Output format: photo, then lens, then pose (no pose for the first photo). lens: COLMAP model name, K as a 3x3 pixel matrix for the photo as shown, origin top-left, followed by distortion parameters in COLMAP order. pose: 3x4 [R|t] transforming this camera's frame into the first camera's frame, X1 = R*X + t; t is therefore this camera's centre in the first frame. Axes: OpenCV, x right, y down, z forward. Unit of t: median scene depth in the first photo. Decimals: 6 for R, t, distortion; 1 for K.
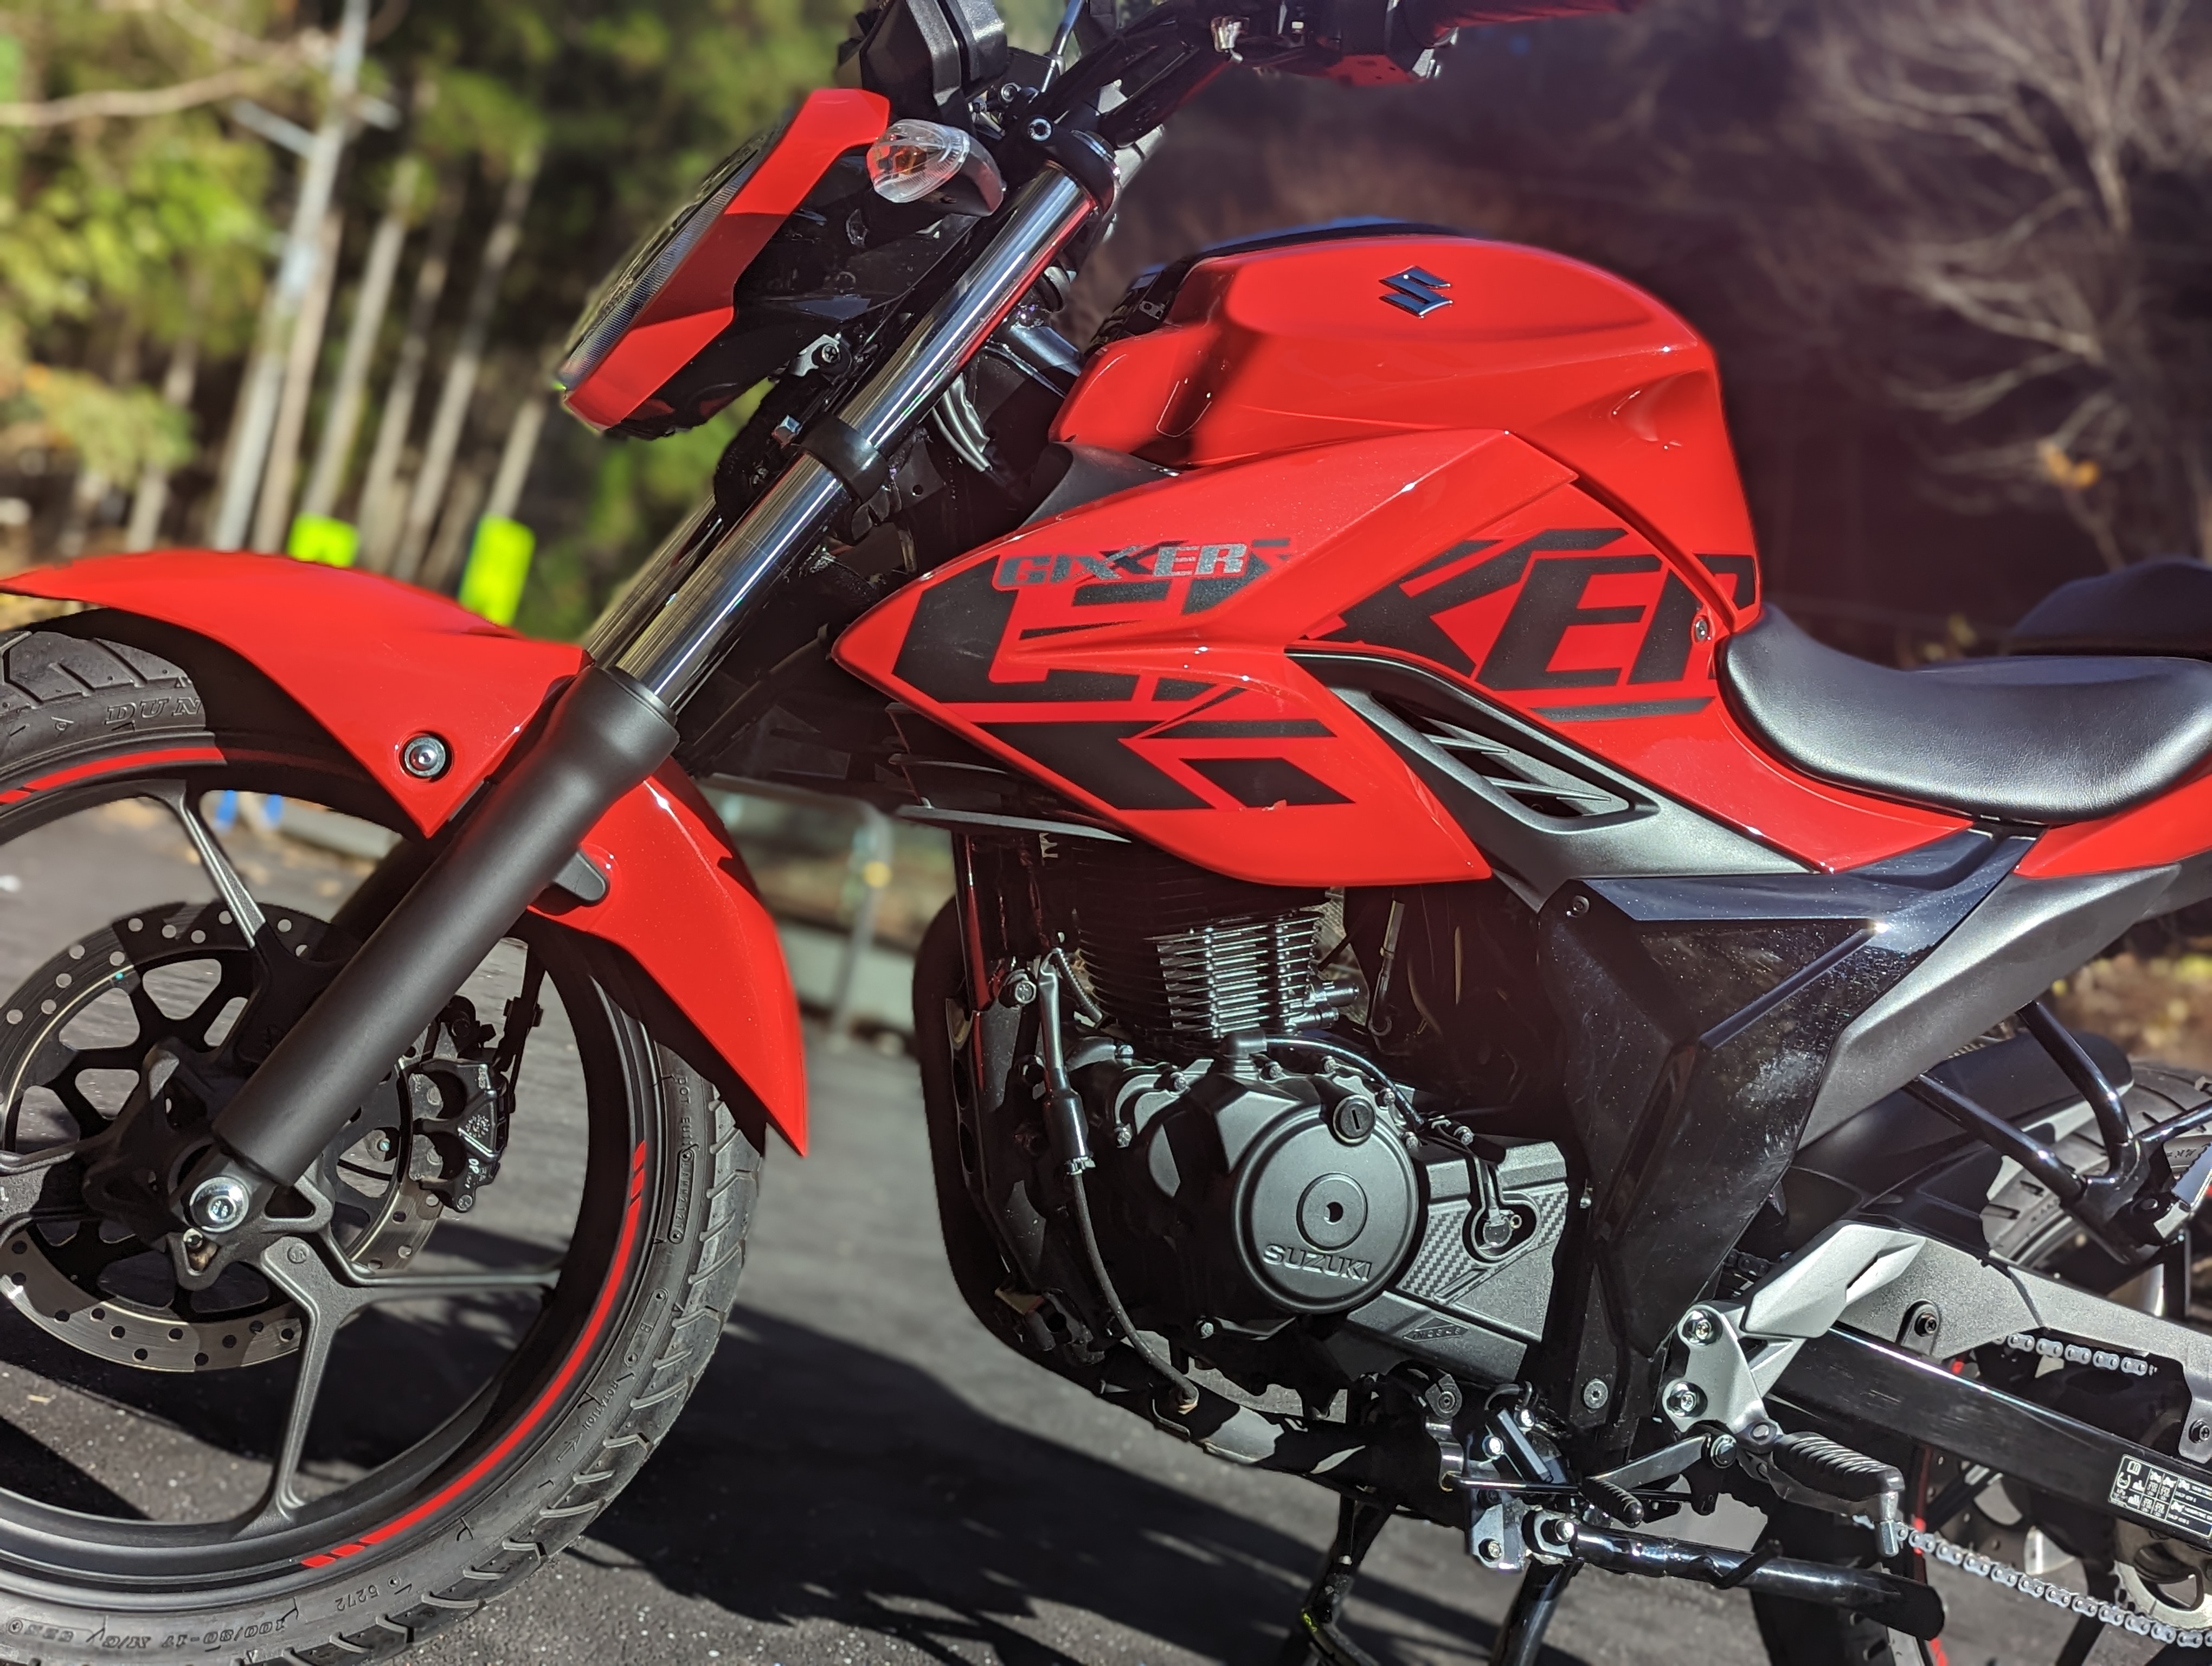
lens RADIAL K [[2379.8, 0, 1062.0], [0, 2379.8, 832.6], [0, 0, 1]] dist [0.067063, -0.093116]
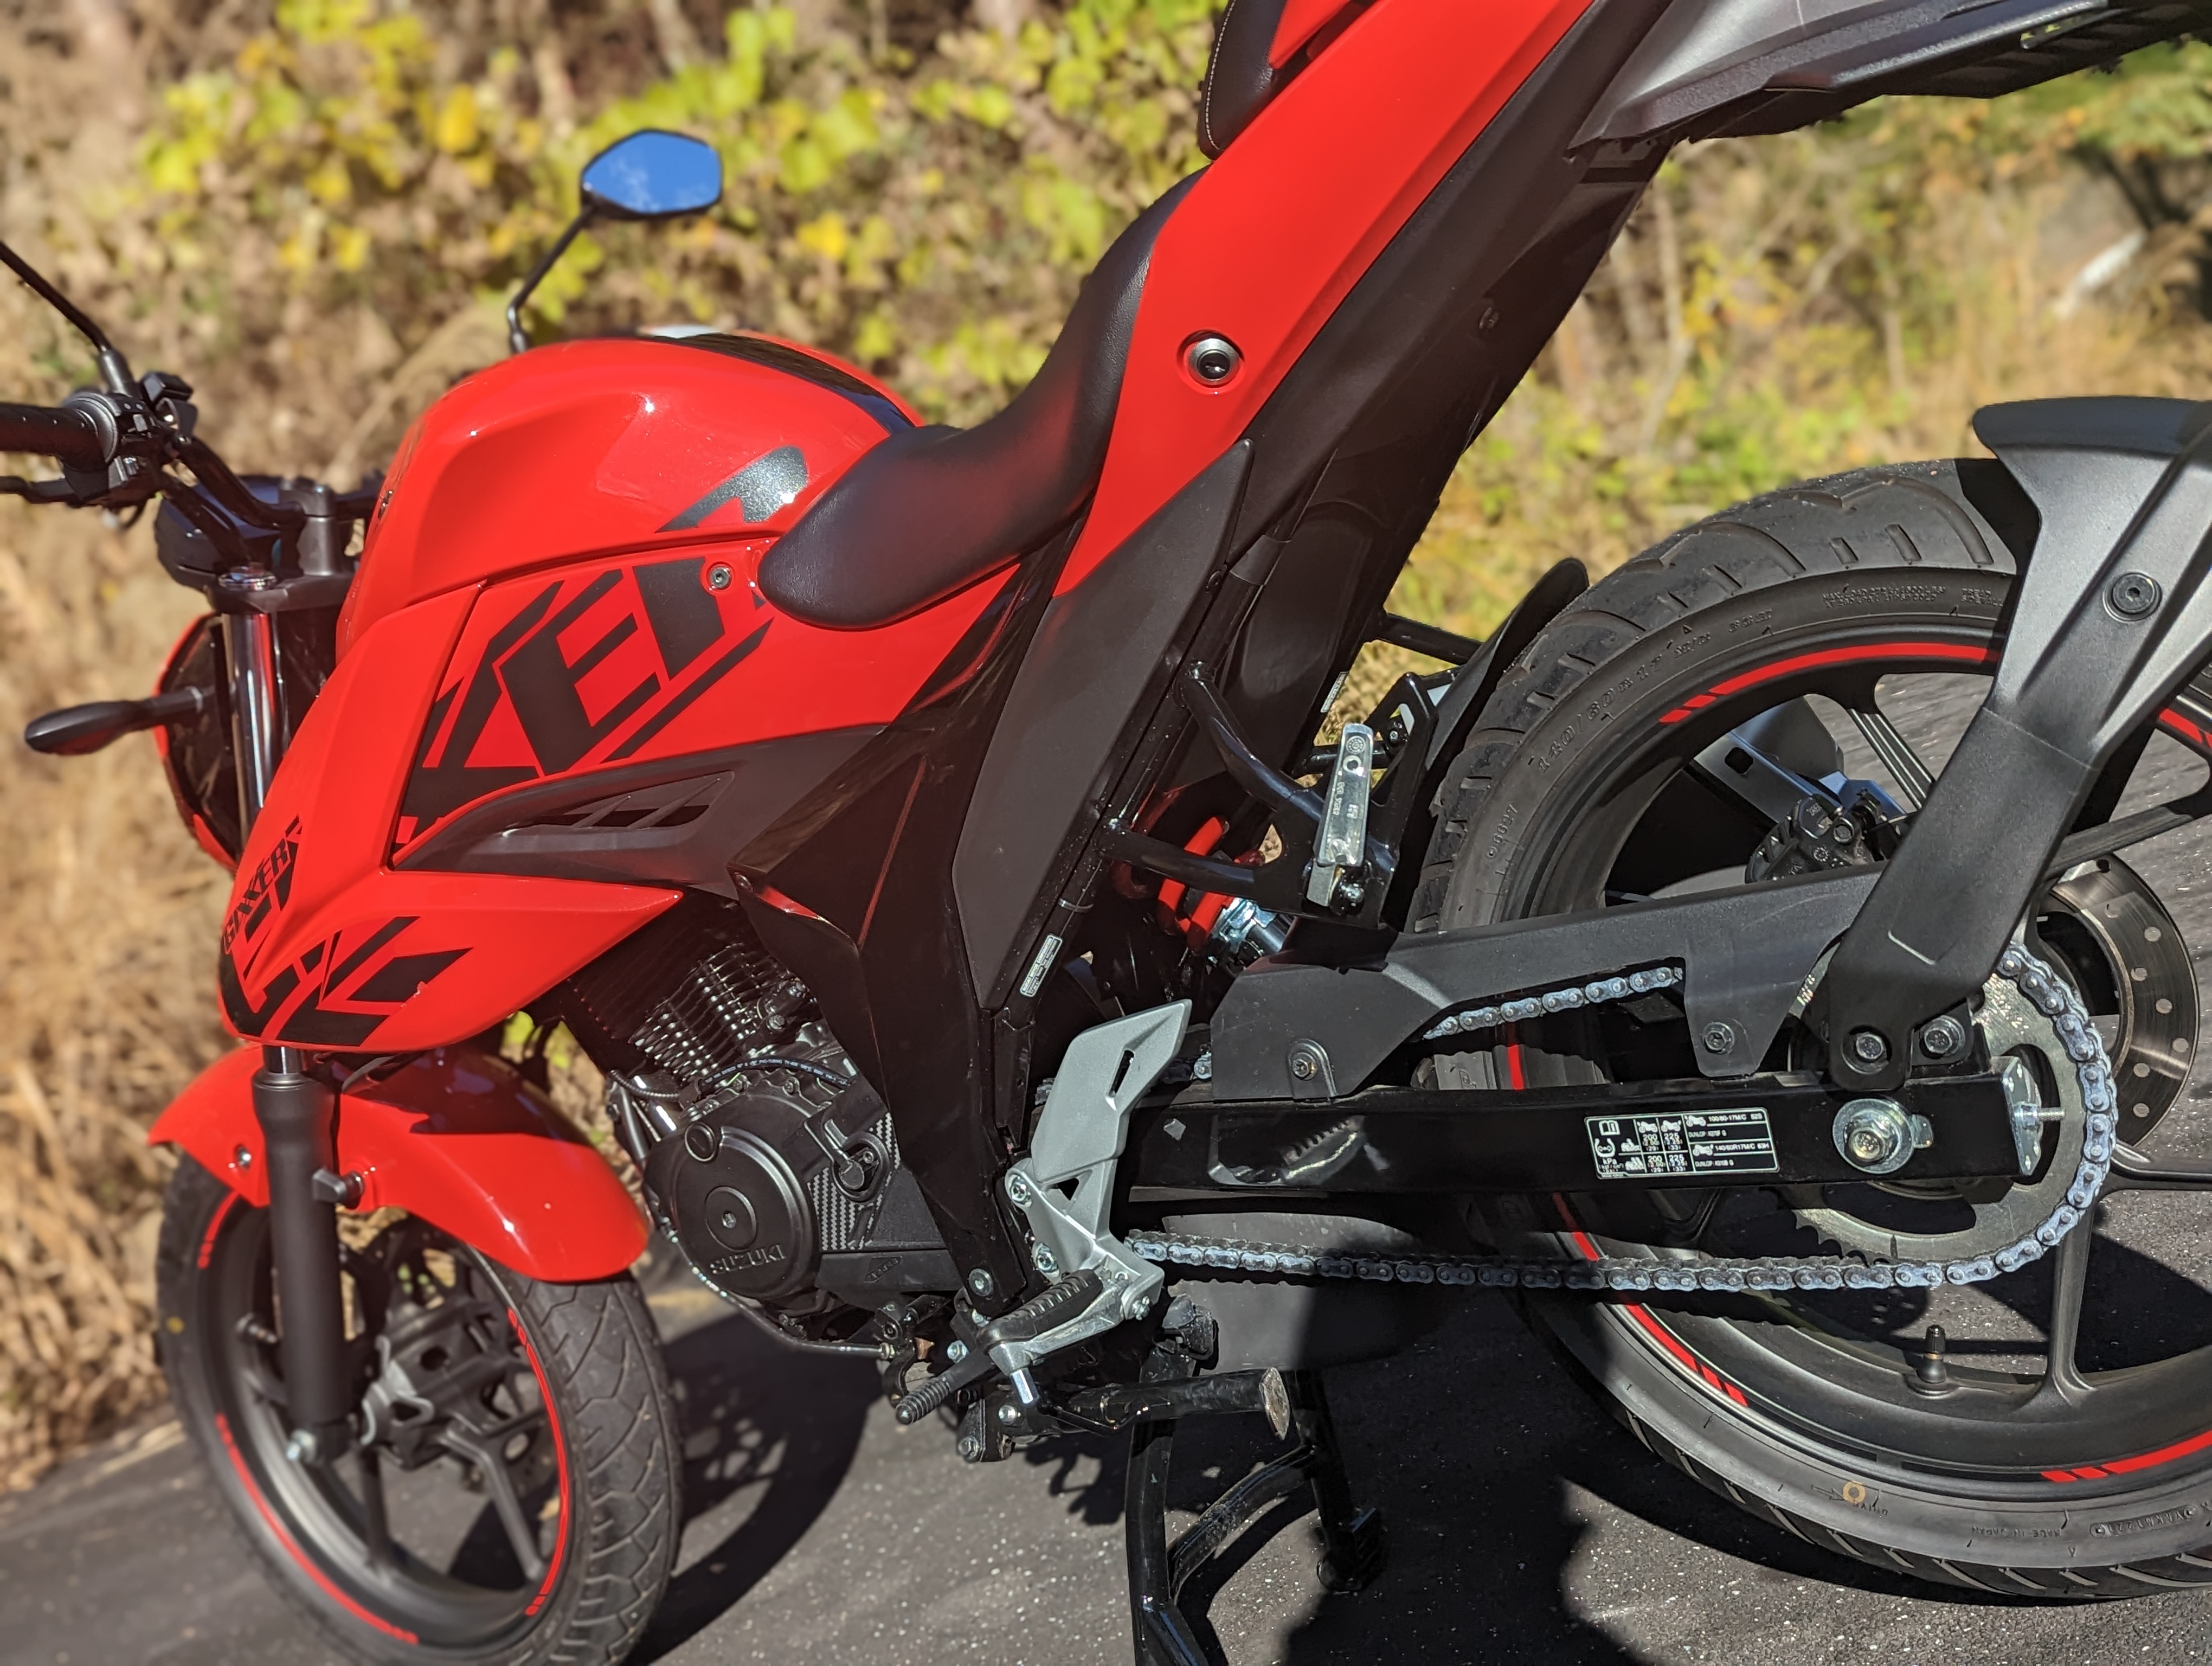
lens RADIAL K [[2393.5, 0, 1068.7], [0, 2393.5, 825.2], [0, 0, 1]] dist [0.089171, -0.220513]
pose [[0.412808, -0.377732, -0.828799, 1.183833], [0.473666, 0.866255, -0.158879, 0.250077], [0.777965, -0.326988, 0.536516, 0.552406]]
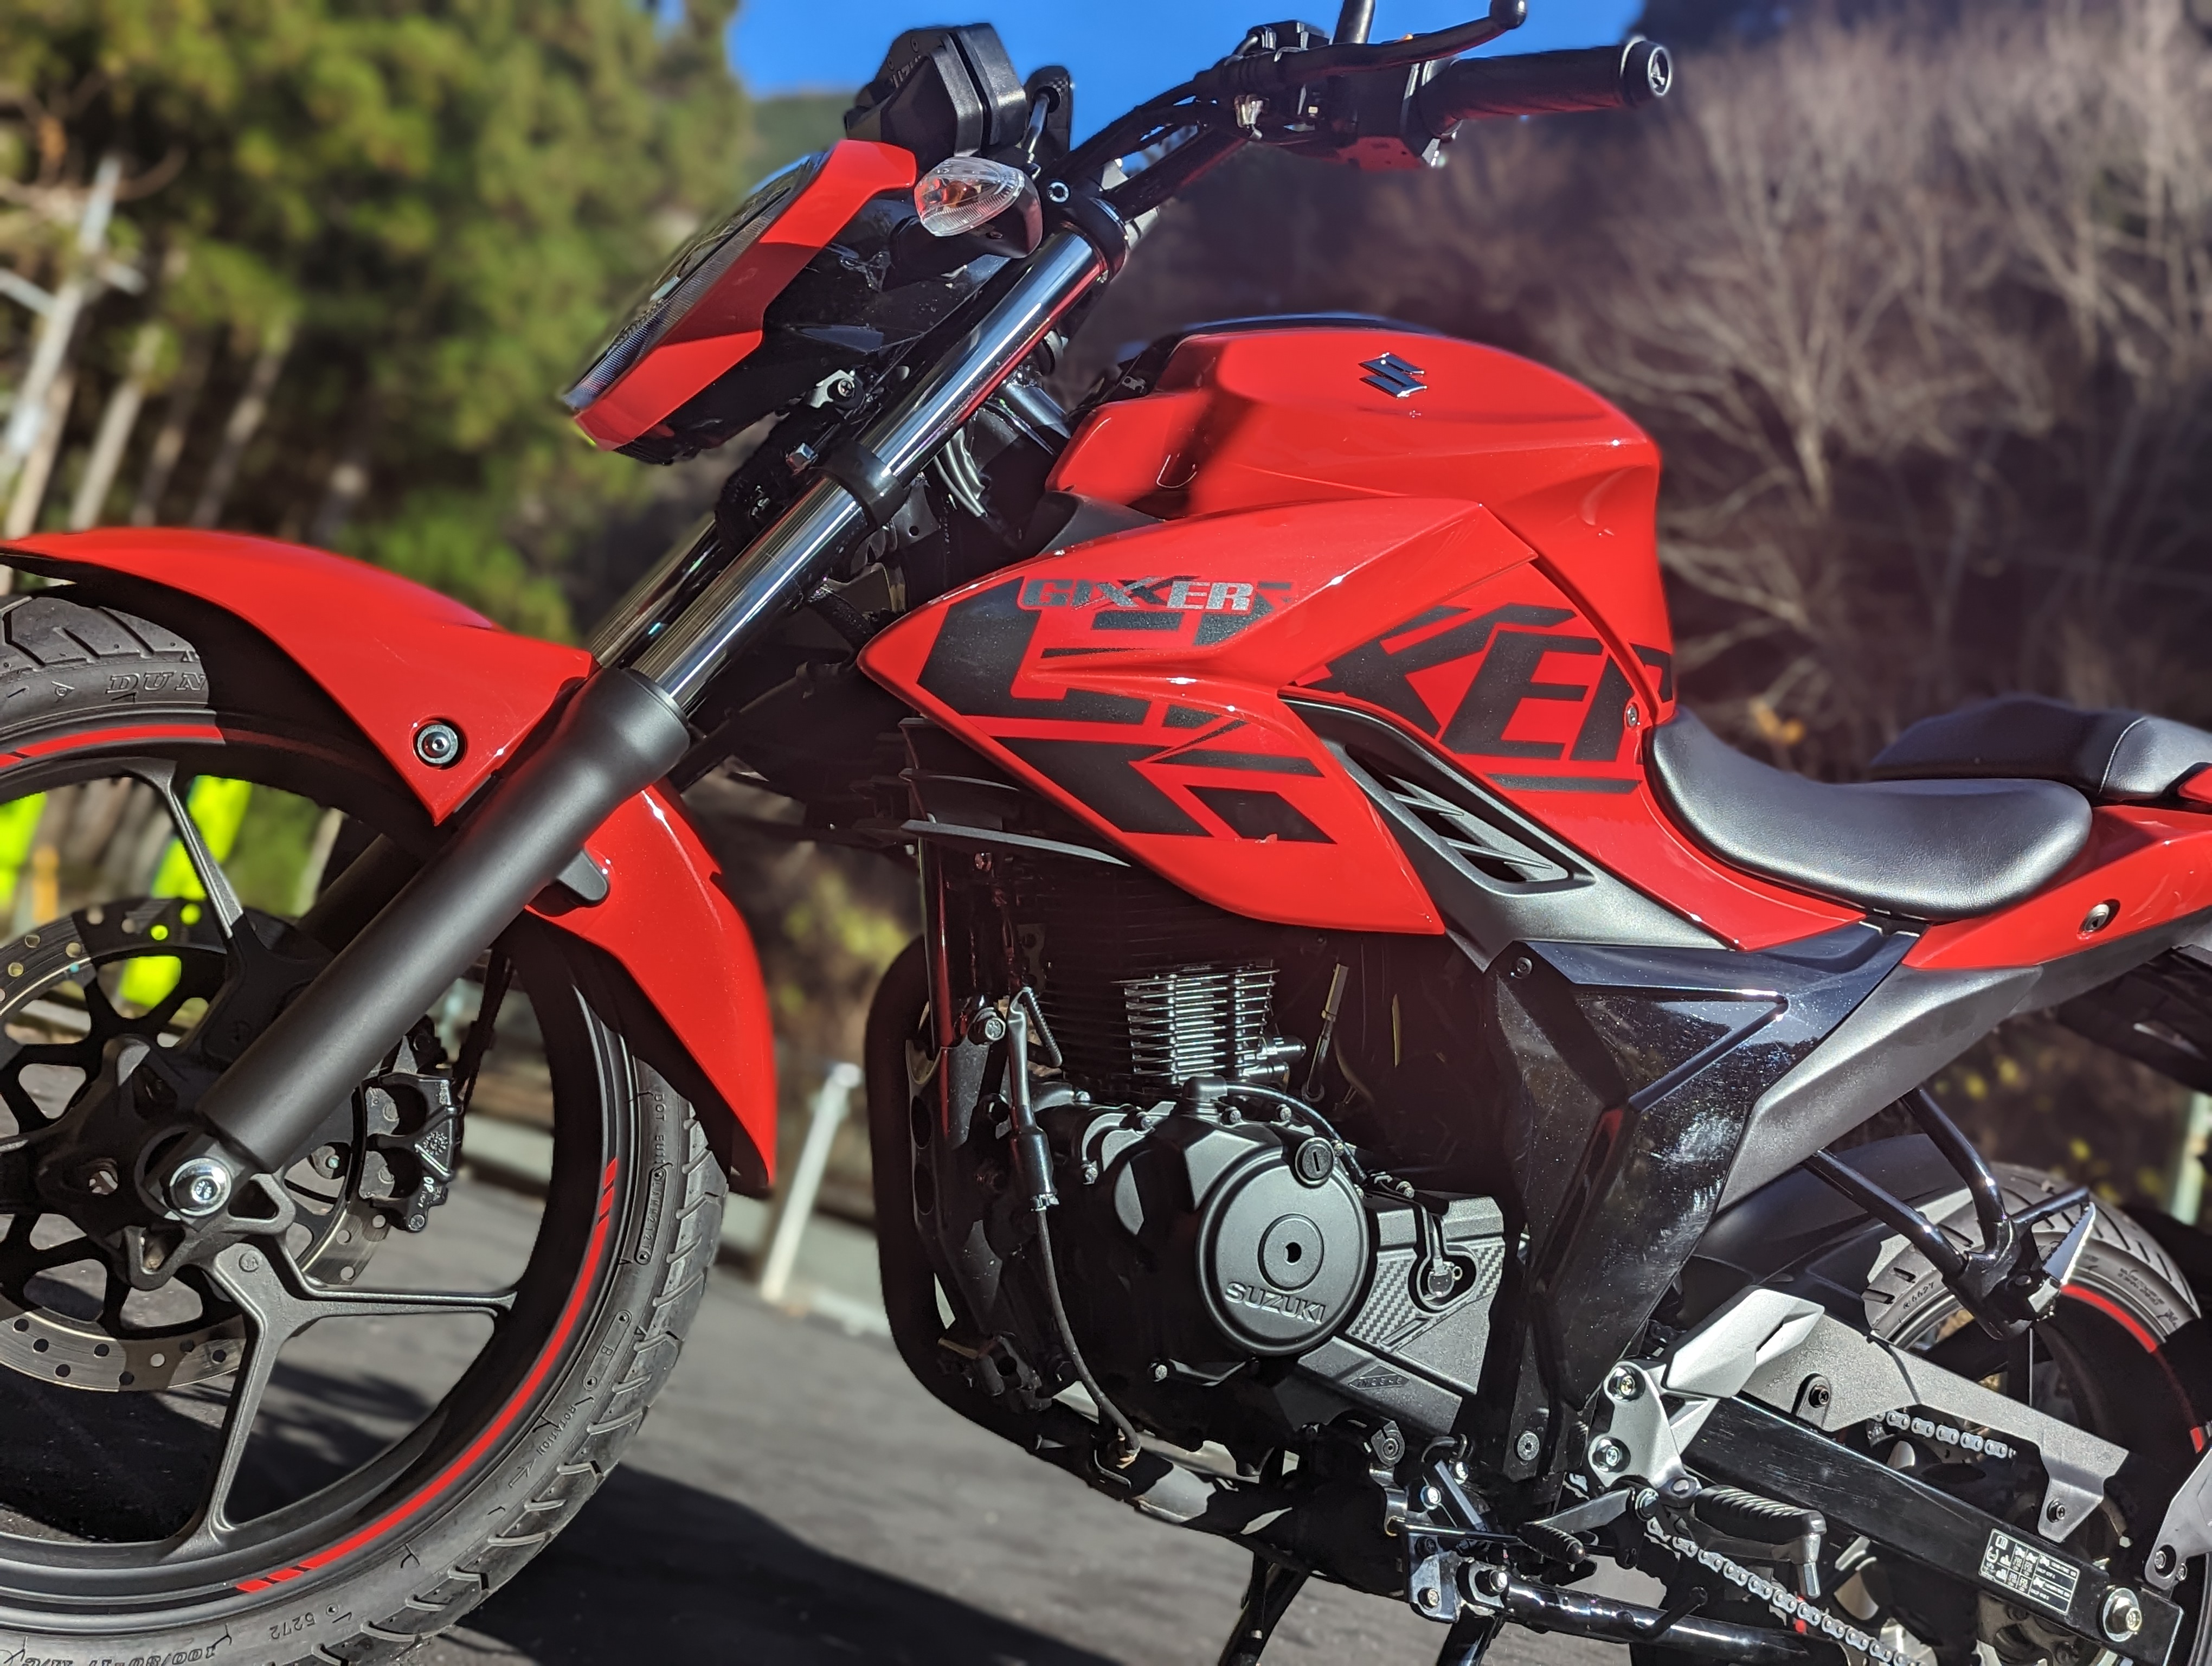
lens RADIAL K [[2392.0, 0, 1106.0], [0, 2392.0, 833.0], [0, 0, 1]] dist [0.069860, -0.119873]
pose [[0.990691, 0.045844, 0.128179, -0.102144], [-0.033808, 0.994946, -0.094546, 0.078275], [-0.131865, 0.089332, 0.987234, -0.016853]]
